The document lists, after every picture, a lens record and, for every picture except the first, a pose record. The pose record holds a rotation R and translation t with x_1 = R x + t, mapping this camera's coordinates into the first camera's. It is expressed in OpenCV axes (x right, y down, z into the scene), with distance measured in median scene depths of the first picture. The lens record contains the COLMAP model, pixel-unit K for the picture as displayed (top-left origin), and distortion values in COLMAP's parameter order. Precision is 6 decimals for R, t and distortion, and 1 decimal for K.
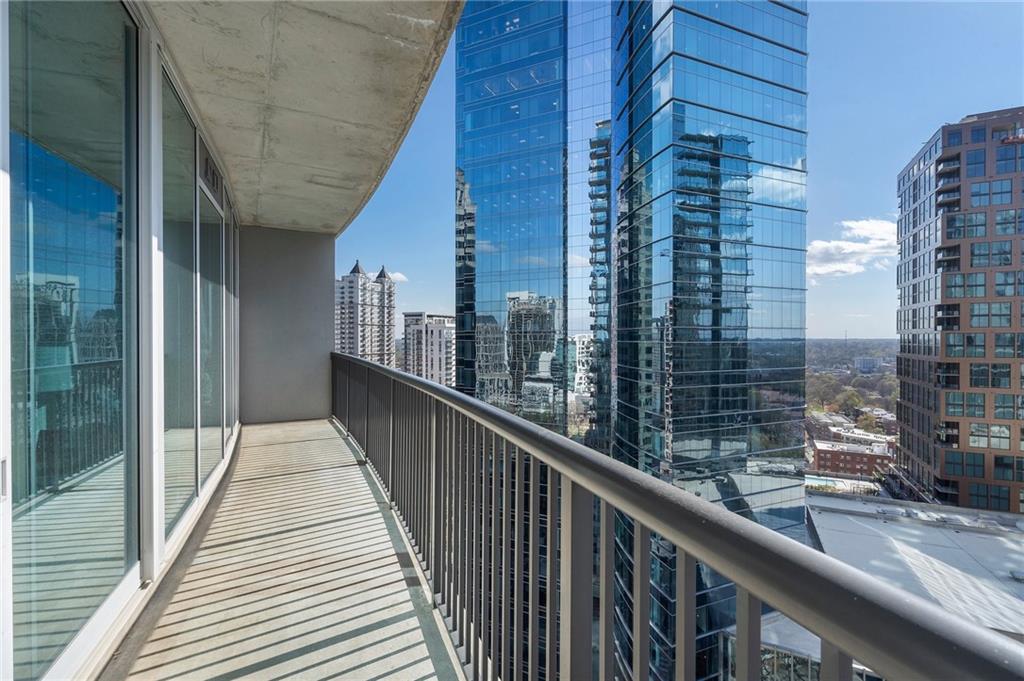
lens RADIAL K [[471.0, 0, 506.0], [0, 471.0, 353.3], [0, 0, 1]] dist [-0.000060, 0.000532]
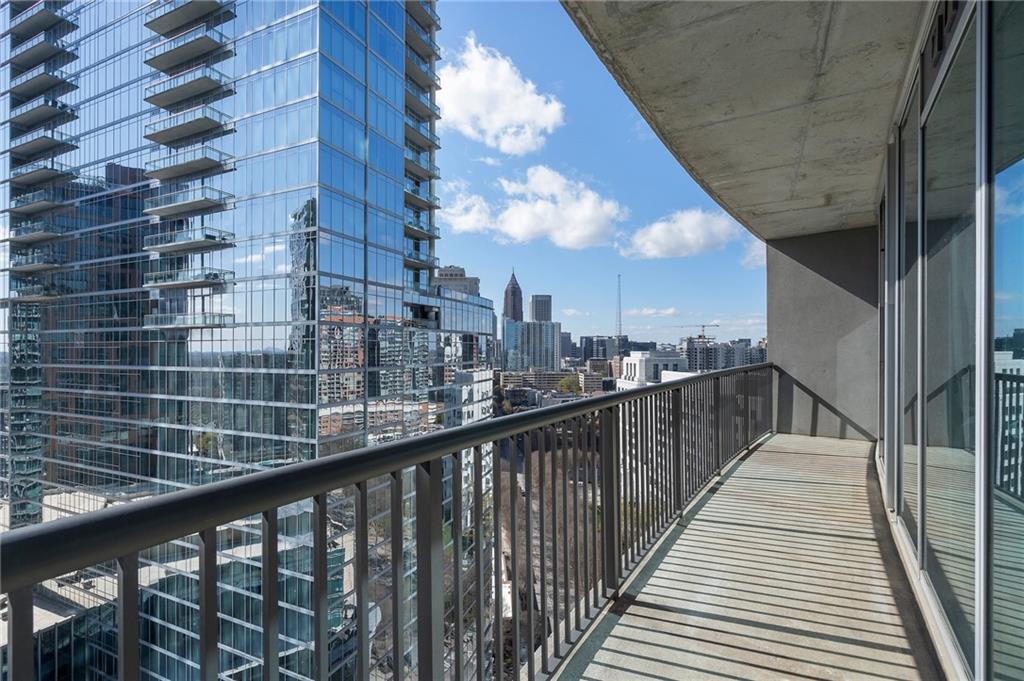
lens RADIAL K [[471.0, 0, 506.0], [0, 471.0, 353.3], [0, 0, 1]] dist [-0.000060, 0.000532]
pose [[-0.539544, -0.017427, 0.841777, -0.936789], [0.026073, 0.998960, 0.037393, -0.071108], [-0.841554, 0.042123, -0.538528, 1.956601]]
